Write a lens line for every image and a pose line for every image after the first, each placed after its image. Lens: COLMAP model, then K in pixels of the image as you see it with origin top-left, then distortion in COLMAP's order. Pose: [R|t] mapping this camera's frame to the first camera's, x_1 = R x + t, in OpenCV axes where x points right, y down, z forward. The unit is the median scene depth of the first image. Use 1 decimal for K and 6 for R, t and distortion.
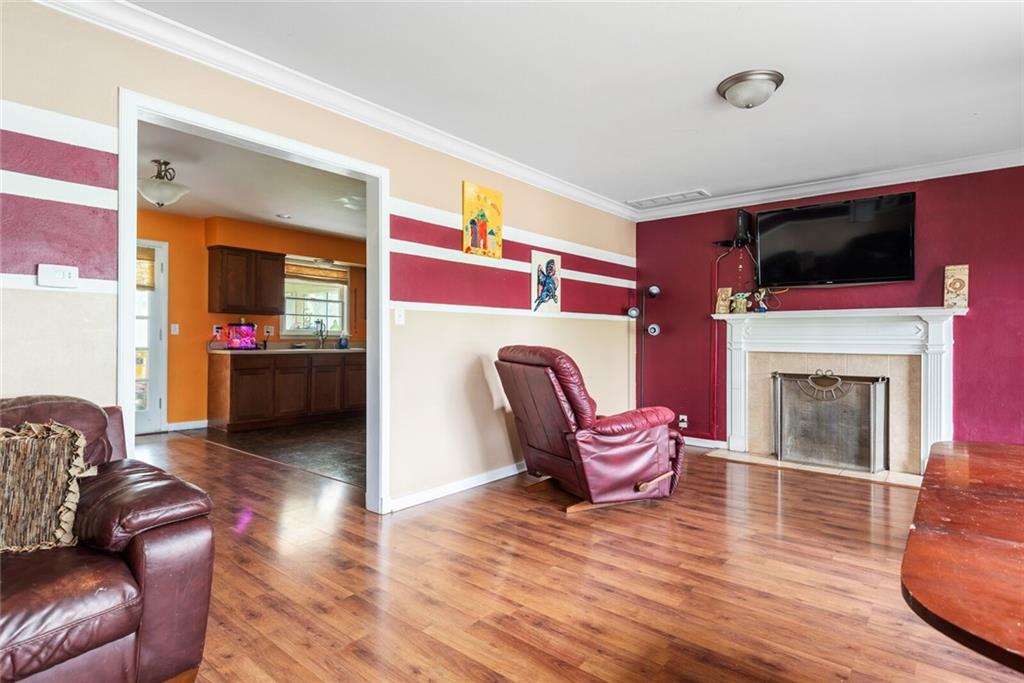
lens RADIAL K [[542.3, 0, 514.9], [0, 542.3, 338.3], [0, 0, 1]] dist [0.026629, -0.002587]
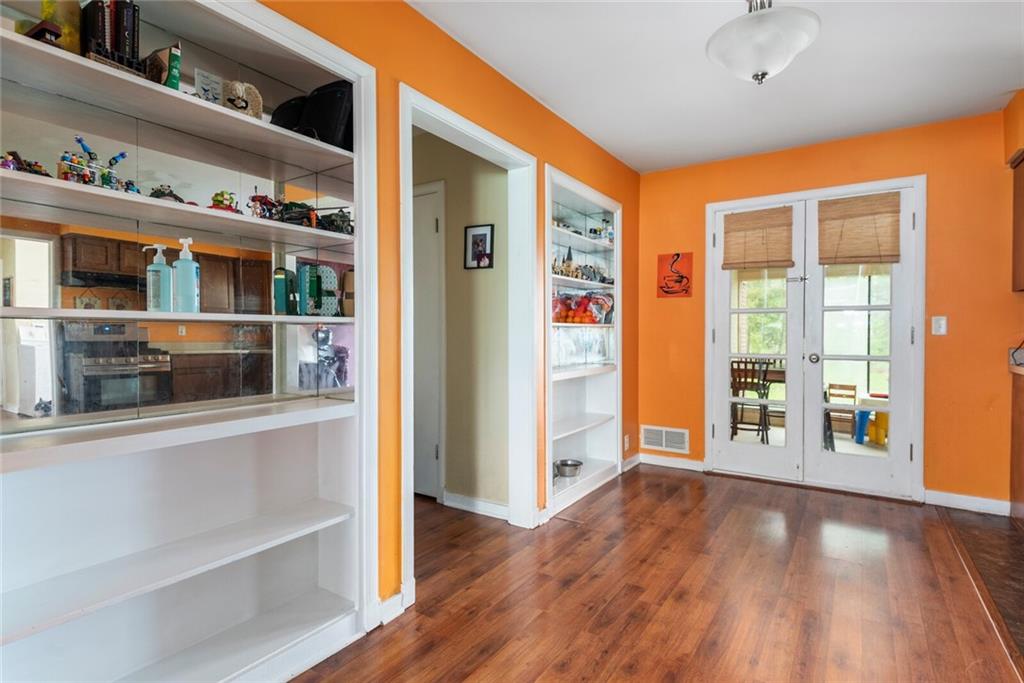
lens RADIAL K [[513.9, 0, 514.8], [0, 513.9, 342.1], [0, 0, 1]] dist [0.003531, 0.000158]
pose [[0.090111, 0.008156, -0.995898, -0.207177], [0.000985, 0.999965, 0.008279, -0.007100], [0.995931, -0.001727, 0.090100, 0.814867]]
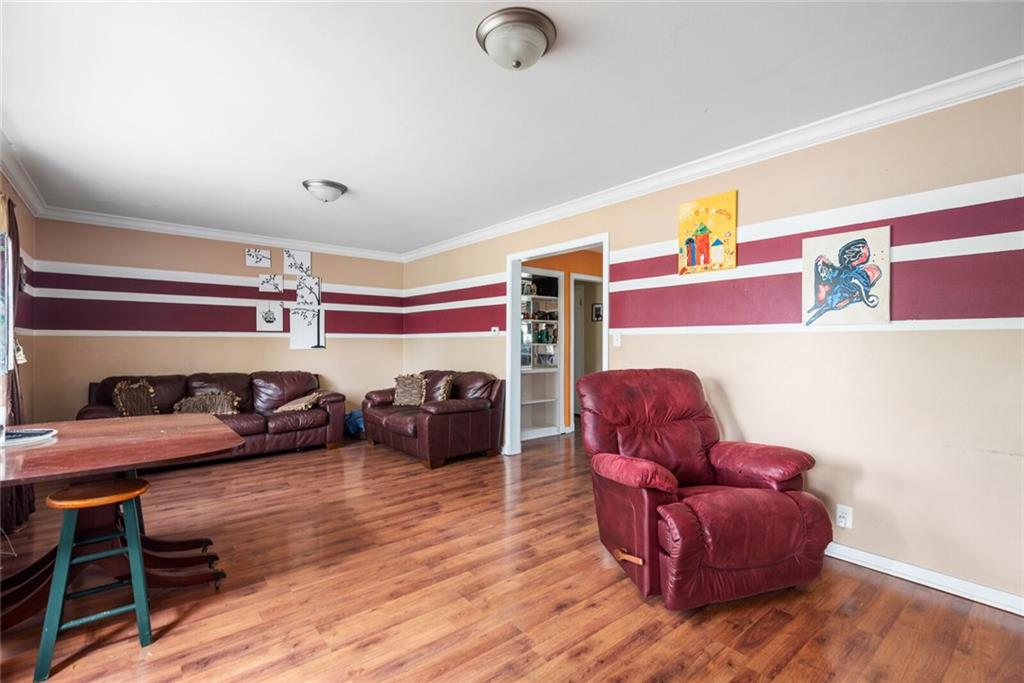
lens RADIAL K [[460.2, 0, 514.7], [0, 460.2, 339.9], [0, 0, 1]] dist [0.025082, 0.000076]
pose [[-0.193814, -0.008752, -0.980999, 0.814341], [-0.005443, 0.999954, -0.007846, -0.027055], [0.981023, 0.003819, -0.193853, 0.863346]]
